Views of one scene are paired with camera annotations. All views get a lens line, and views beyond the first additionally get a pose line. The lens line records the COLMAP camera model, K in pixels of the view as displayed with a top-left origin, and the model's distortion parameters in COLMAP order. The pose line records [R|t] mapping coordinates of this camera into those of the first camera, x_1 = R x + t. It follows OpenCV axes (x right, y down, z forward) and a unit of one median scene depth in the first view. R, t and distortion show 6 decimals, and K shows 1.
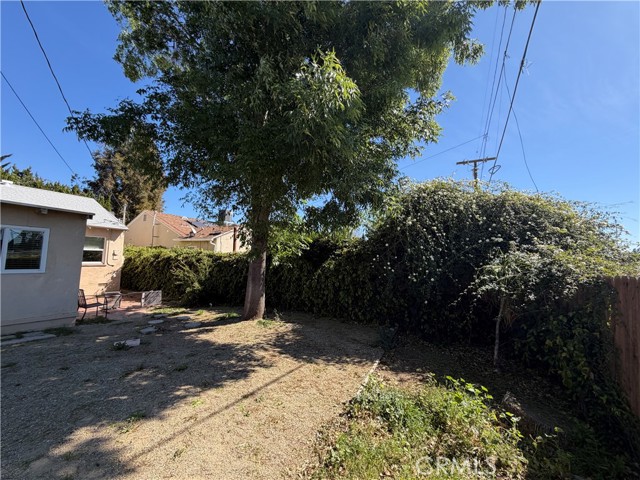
lens RADIAL K [[254.8, 0, 319.6], [0, 254.8, 237.6], [0, 0, 1]] dist [-0.001612, 0.000020]
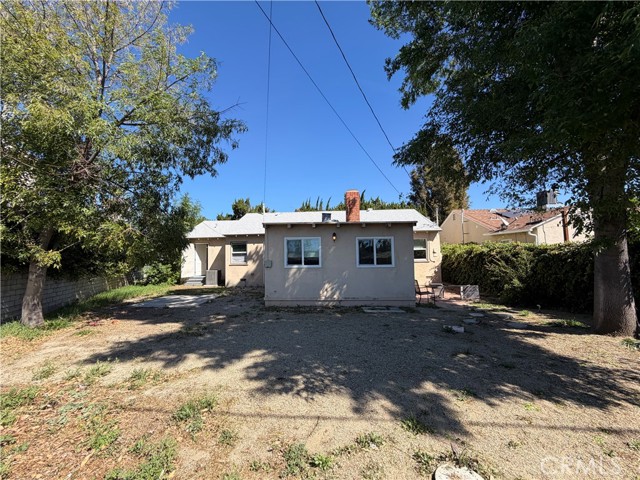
lens RADIAL K [[256.1, 0, 320.0], [0, 256.1, 240.0], [0, 0, 1]] dist [-0.001090, -0.000018]
pose [[0.455212, -0.085597, -0.886259, 0.018845], [0.109122, 0.993228, -0.039879, -0.001797], [0.883671, -0.078557, 0.461469, -0.022119]]
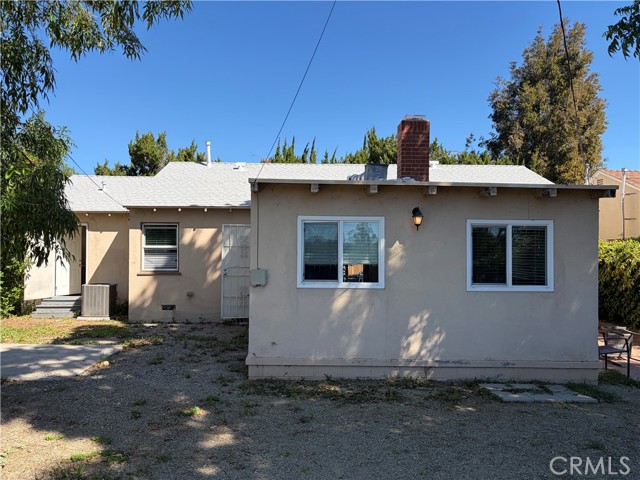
lens RADIAL K [[491.7, 0, 320.0], [0, 491.7, 240.0], [0, 0, 1]] dist [0.005214, 0.002731]
pose [[0.515468, -0.045065, -0.855723, -0.245226], [0.084084, 0.996457, -0.001827, -0.023678], [0.852774, -0.071011, 0.517431, -0.072457]]
